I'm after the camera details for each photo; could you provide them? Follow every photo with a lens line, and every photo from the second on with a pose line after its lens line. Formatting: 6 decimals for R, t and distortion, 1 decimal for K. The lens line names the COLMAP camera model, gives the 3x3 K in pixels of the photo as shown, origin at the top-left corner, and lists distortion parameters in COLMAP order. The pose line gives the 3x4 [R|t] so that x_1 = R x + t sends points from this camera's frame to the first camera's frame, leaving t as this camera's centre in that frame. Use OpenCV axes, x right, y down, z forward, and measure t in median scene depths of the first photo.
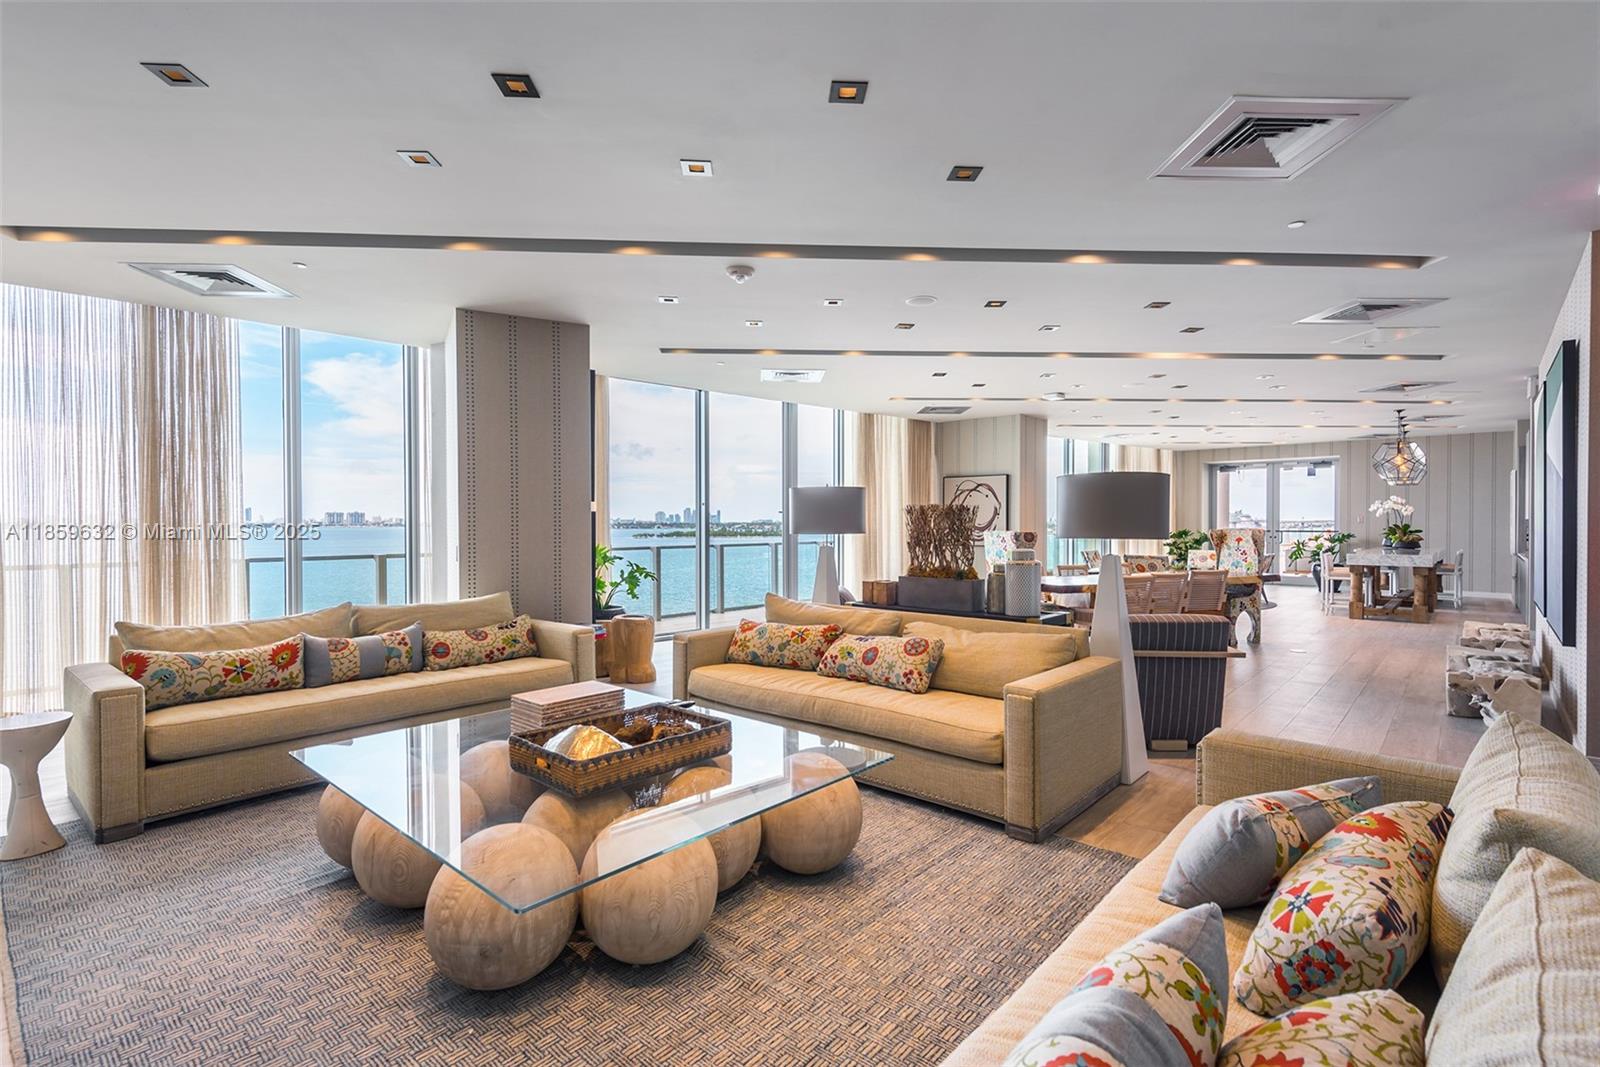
lens RADIAL K [[752.3, 0, 800.4], [0, 752.3, 533.6], [0, 0, 1]] dist [0.018305, -0.003244]
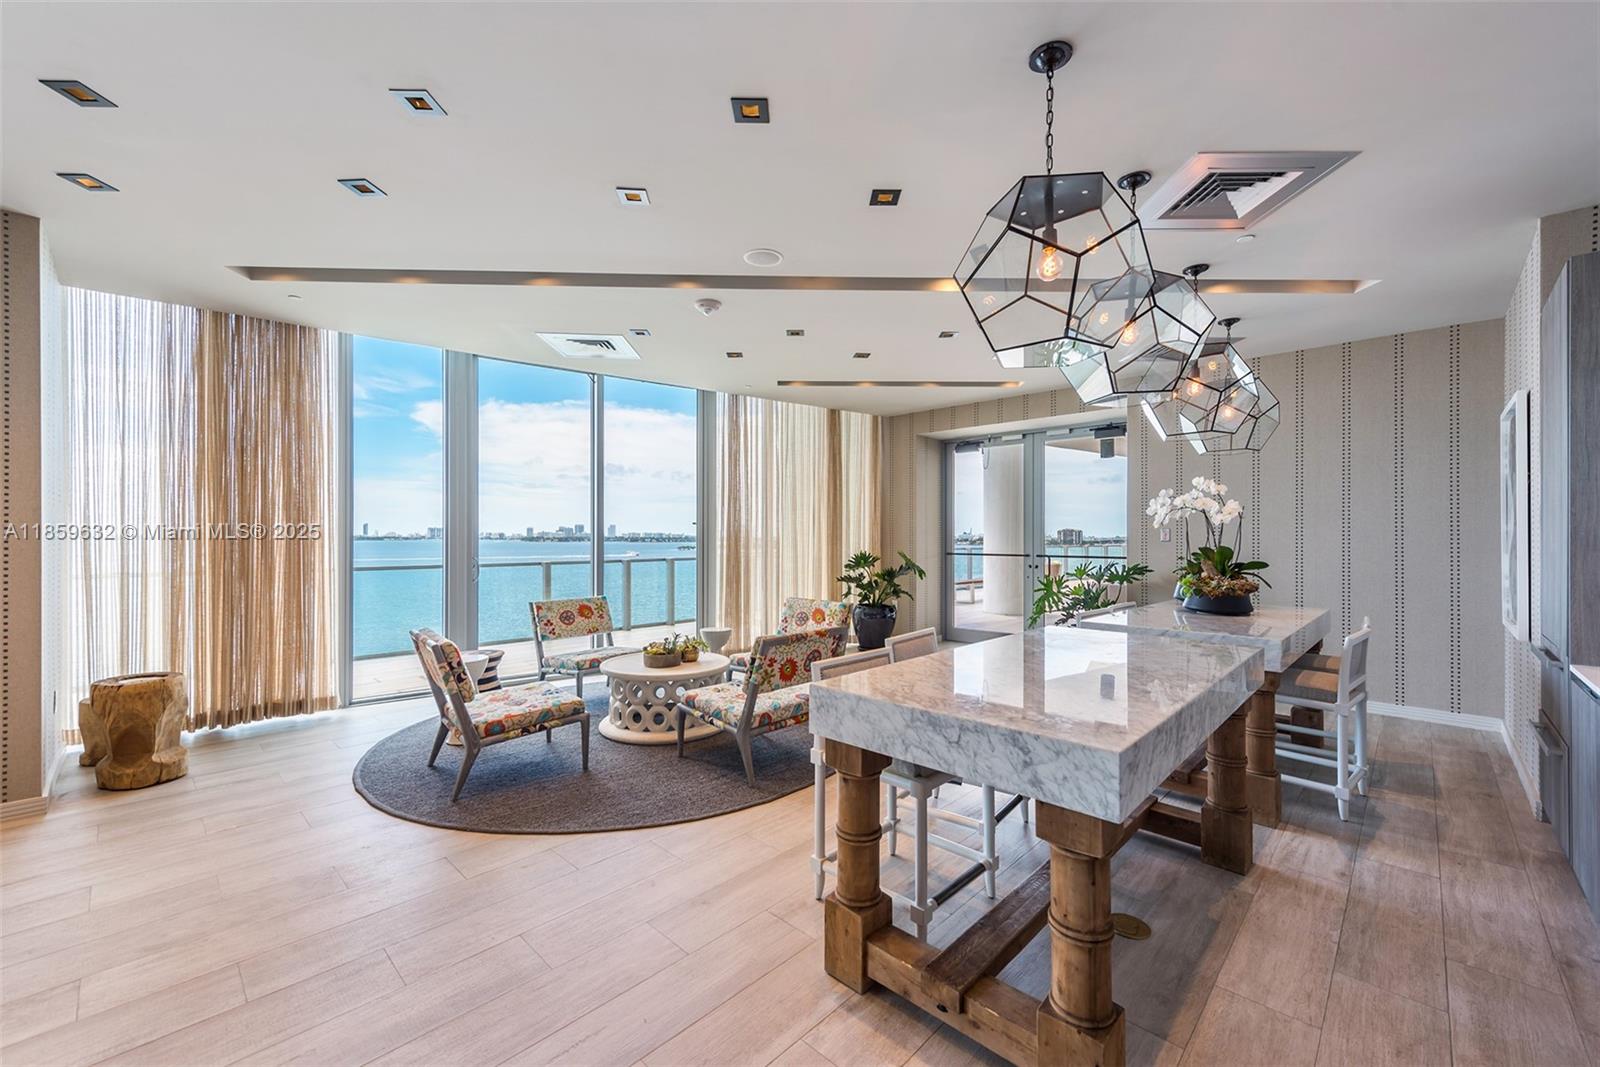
lens RADIAL K [[632.2, 0, 795.6], [0, 632.2, 533.0], [0, 0, 1]] dist [0.008852, -0.001680]
pose [[0.998091, 0.003548, -0.061660, 0.599048], [-0.004863, 0.999764, -0.021181, -0.011666], [0.061571, 0.021440, 0.997872, 0.661422]]
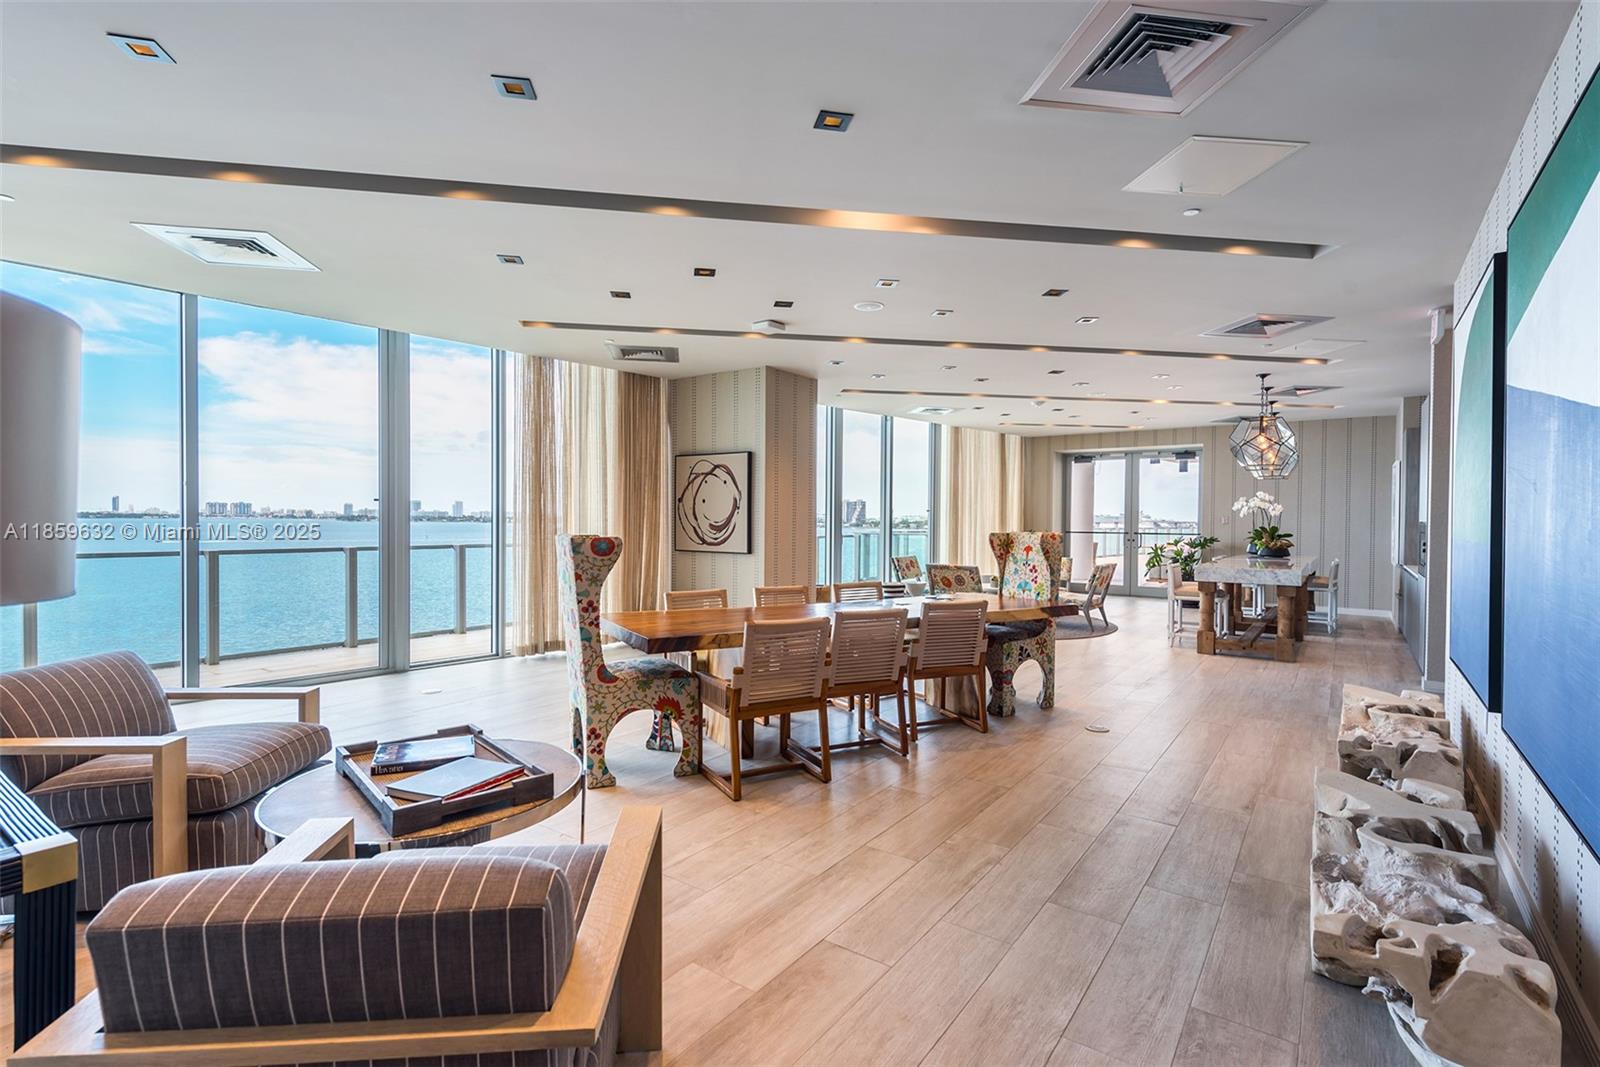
lens RADIAL K [[752.3, 0, 794.7], [0, 752.3, 532.5], [0, 0, 1]] dist [0.018305, -0.003244]
pose [[0.995295, 0.008356, 0.096530, 0.210135], [-0.008733, 0.999956, 0.003481, -0.004513], [-0.096497, -0.004308, 0.995324, 0.245135]]
